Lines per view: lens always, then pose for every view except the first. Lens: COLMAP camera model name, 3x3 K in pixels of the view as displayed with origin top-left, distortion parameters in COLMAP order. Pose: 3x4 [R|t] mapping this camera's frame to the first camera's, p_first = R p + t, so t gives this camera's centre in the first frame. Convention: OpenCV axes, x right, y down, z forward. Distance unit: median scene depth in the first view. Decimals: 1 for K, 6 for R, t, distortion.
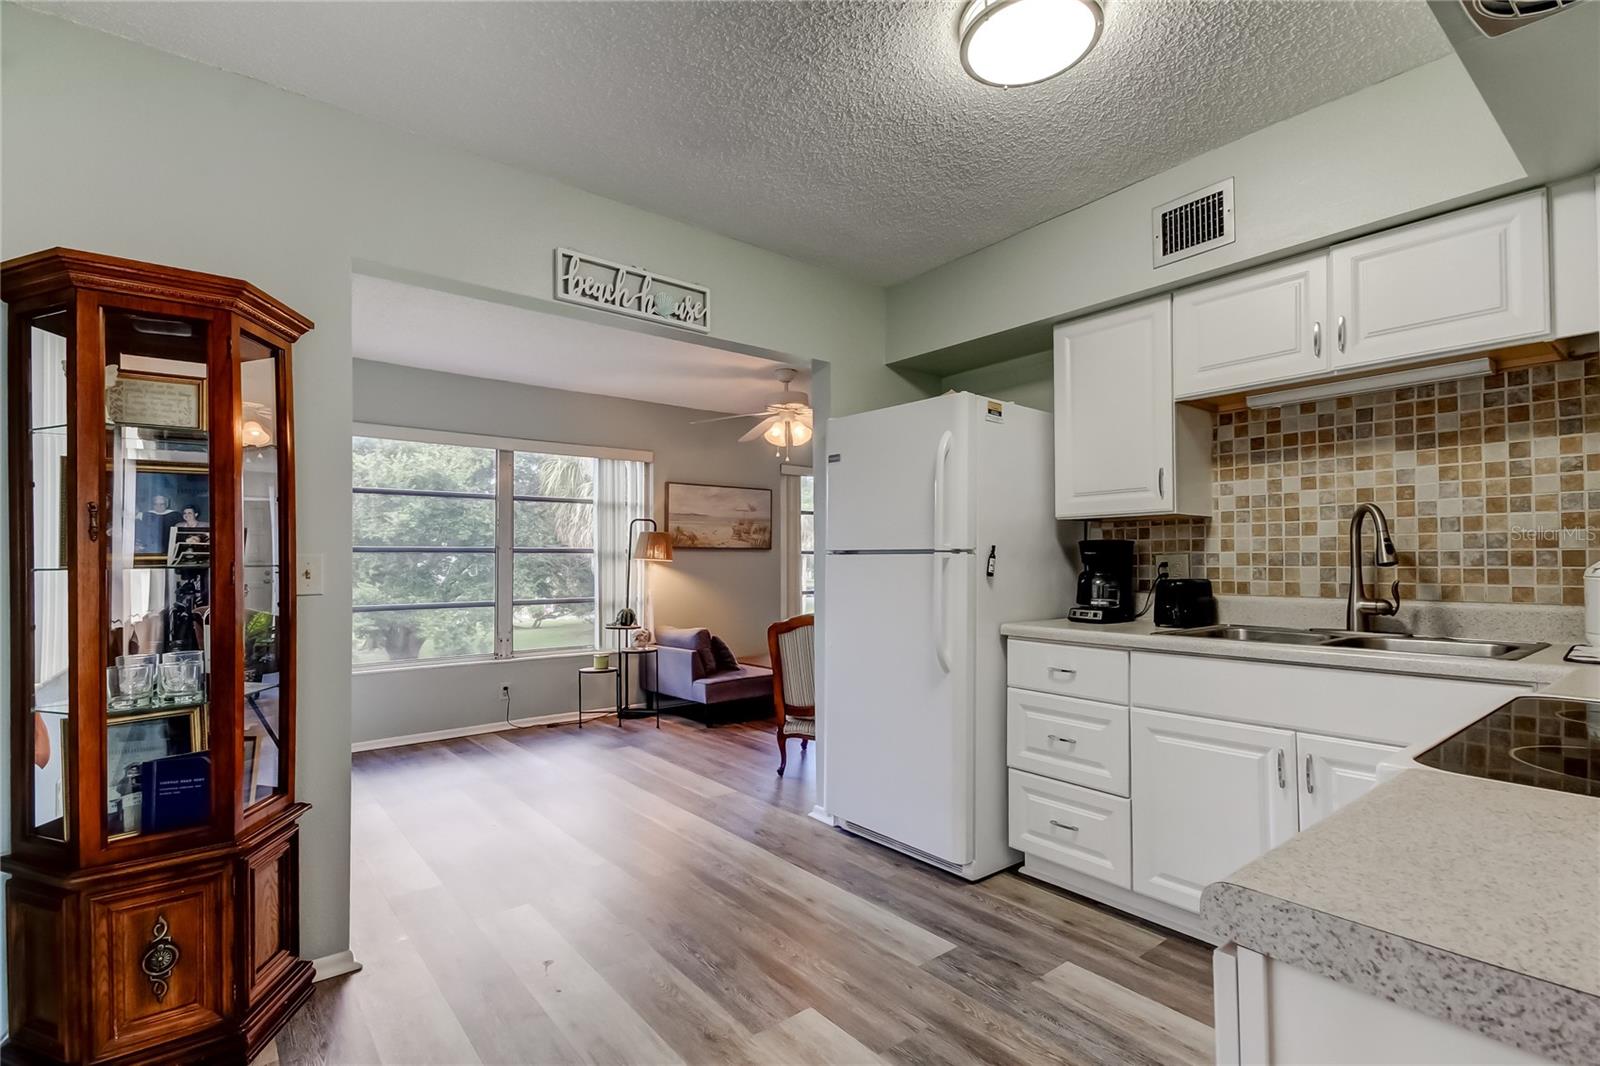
lens RADIAL K [[744.3, 0, 802.3], [0, 744.3, 559.3], [0, 0, 1]] dist [0.030194, 0.000040]
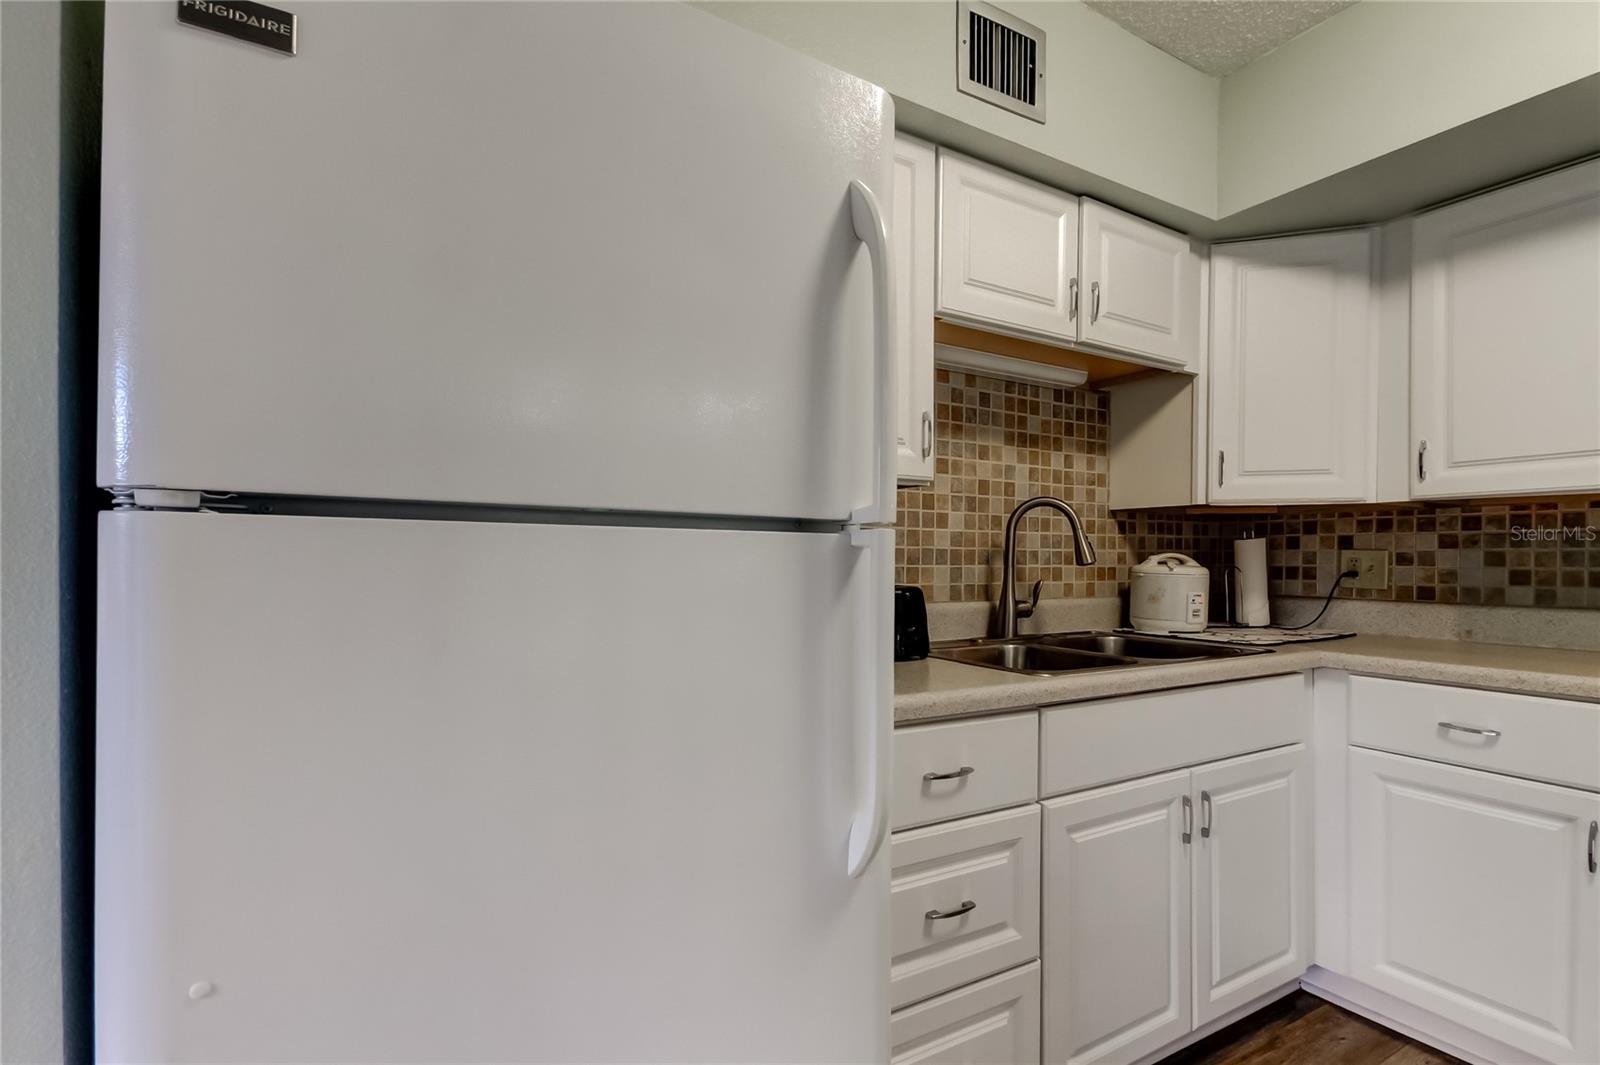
lens RADIAL K [[744.3, 0, 802.3], [0, 744.3, 558.8], [0, 0, 1]] dist [0.030194, 0.000040]
pose [[0.132609, 0.001264, 0.991168, -0.179977], [-0.014141, 0.999900, 0.000617, 0.004099], [-0.991068, -0.014098, 0.132613, 1.099255]]
